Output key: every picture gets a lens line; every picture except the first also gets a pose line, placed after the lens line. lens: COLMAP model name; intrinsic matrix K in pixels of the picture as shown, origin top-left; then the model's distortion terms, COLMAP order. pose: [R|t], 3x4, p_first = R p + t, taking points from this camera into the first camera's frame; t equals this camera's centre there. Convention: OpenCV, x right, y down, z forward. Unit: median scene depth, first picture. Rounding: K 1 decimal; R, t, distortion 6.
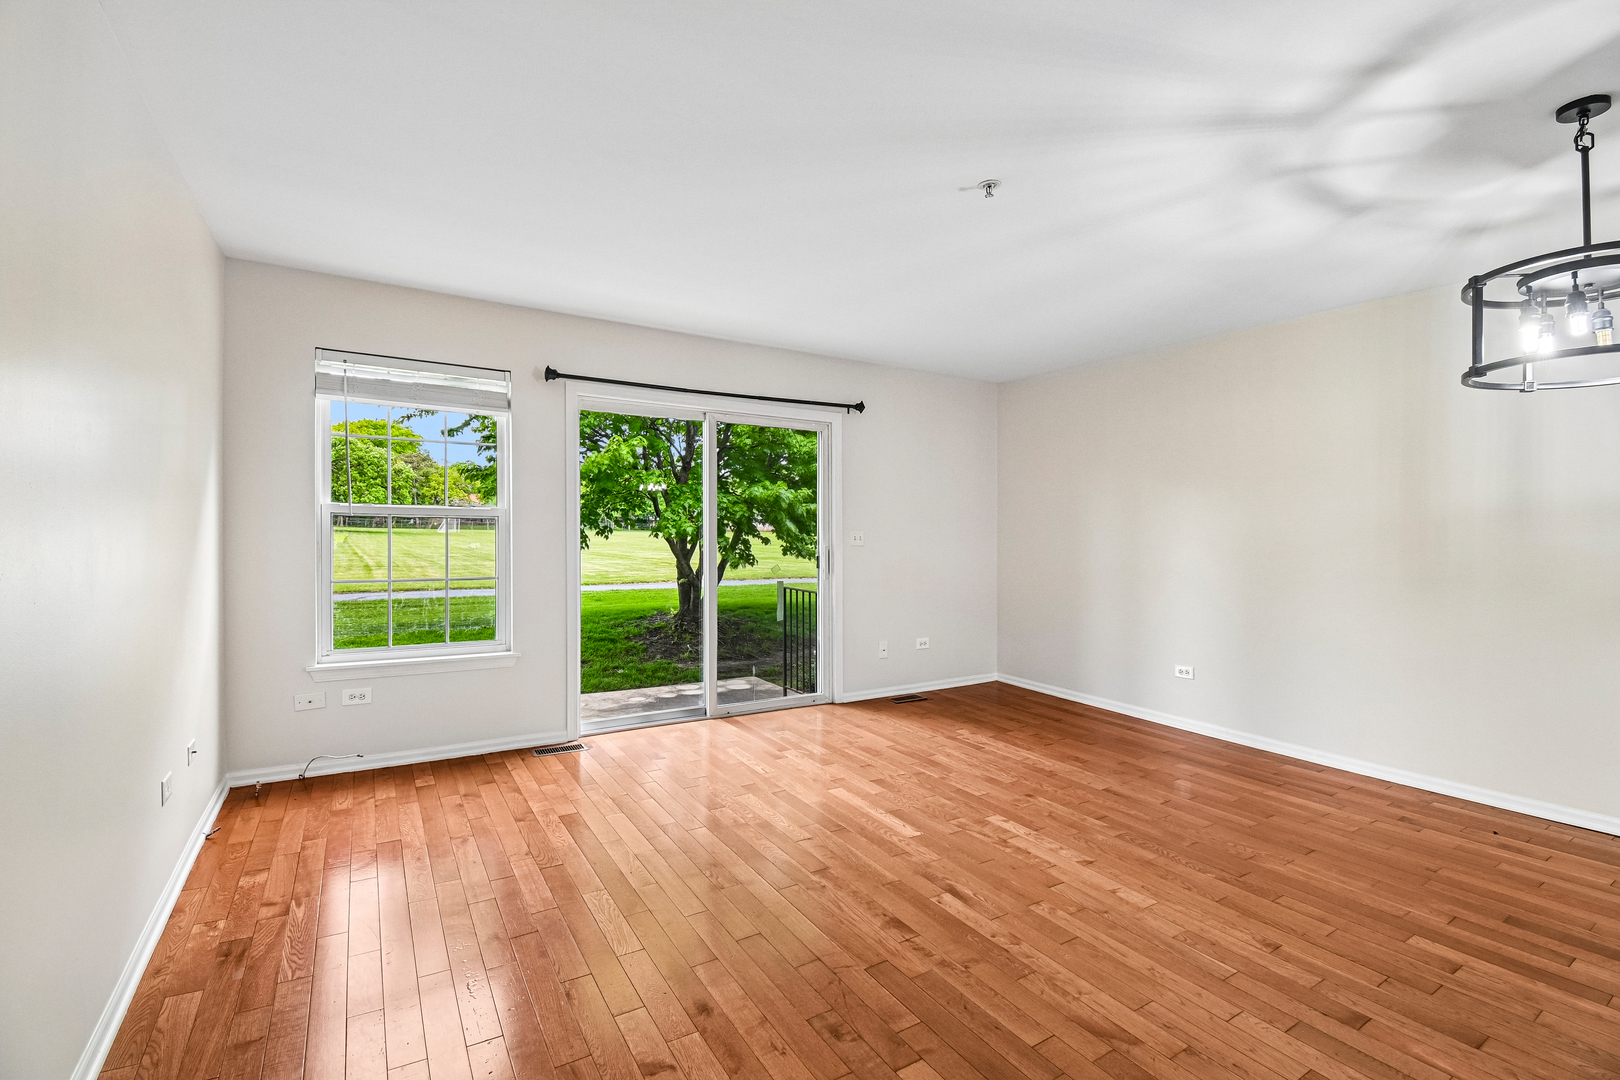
lens RADIAL K [[713.2, 0, 801.5], [0, 713.2, 531.8], [0, 0, 1]] dist [-0.006922, -0.003125]
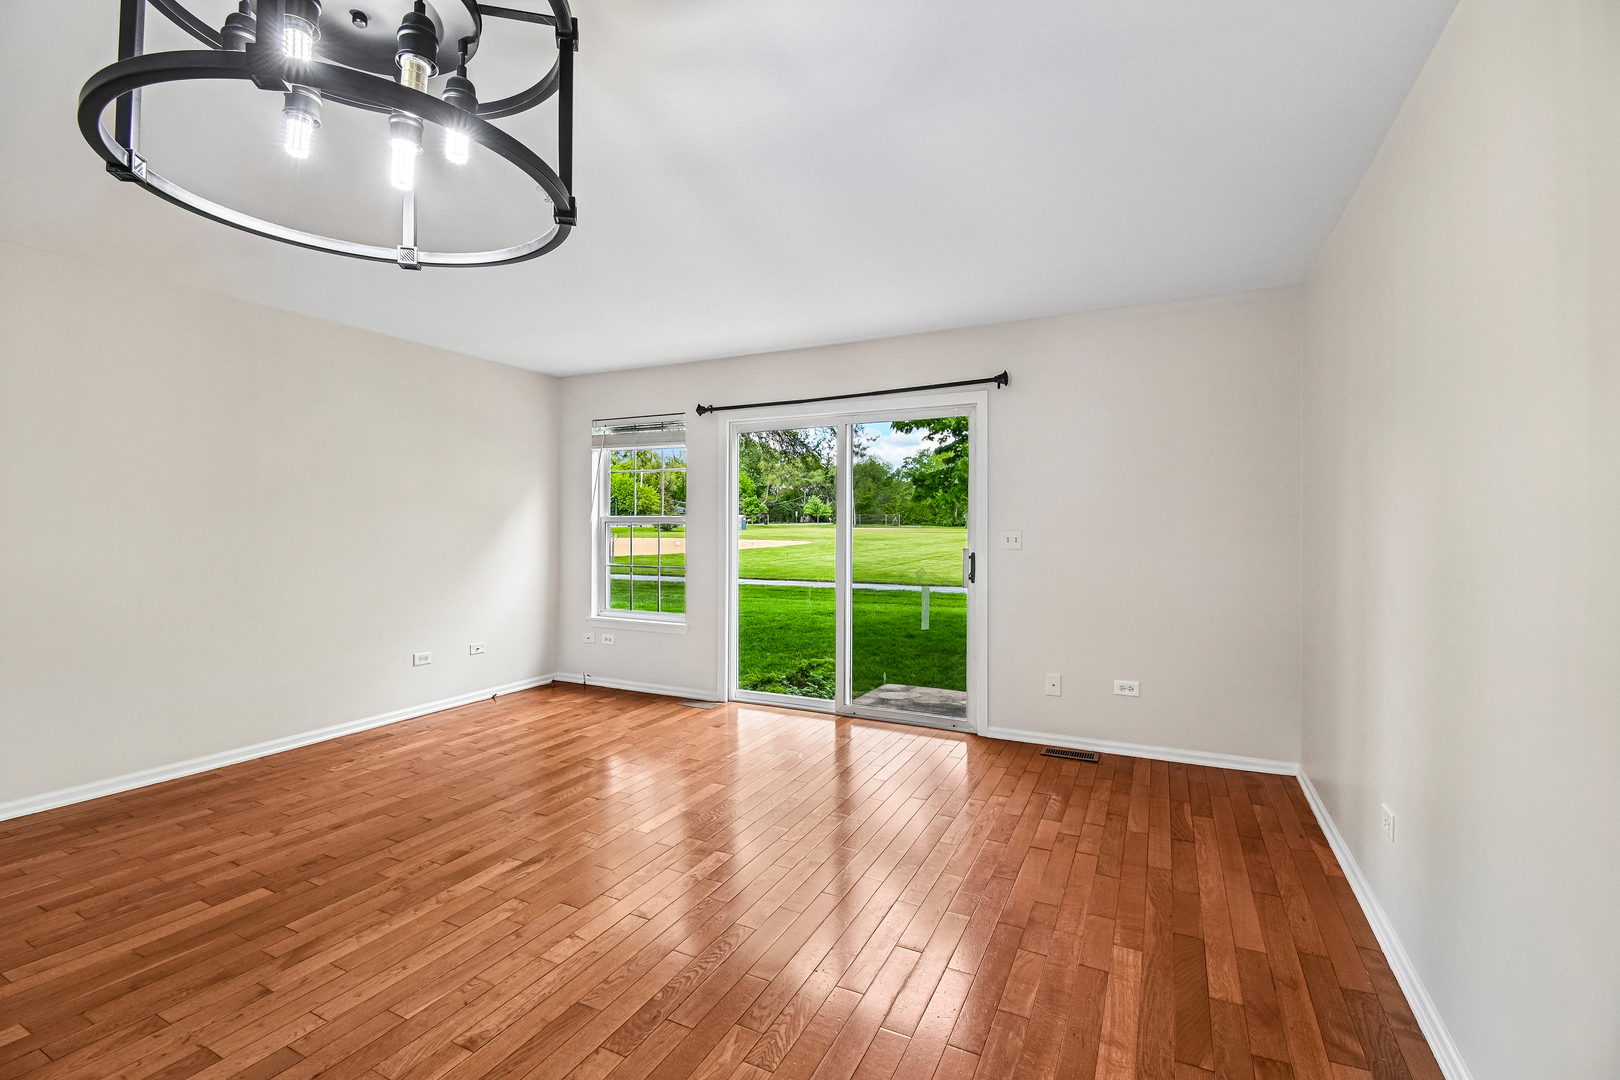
lens RADIAL K [[713.2, 0, 807.1], [0, 713.2, 539.6], [0, 0, 1]] dist [-0.006922, -0.003125]
pose [[0.534898, 0.002776, -0.844912, 0.847269], [0.002657, 0.999984, 0.004968, 0.004971], [0.844913, -0.004903, 0.534882, 0.490263]]
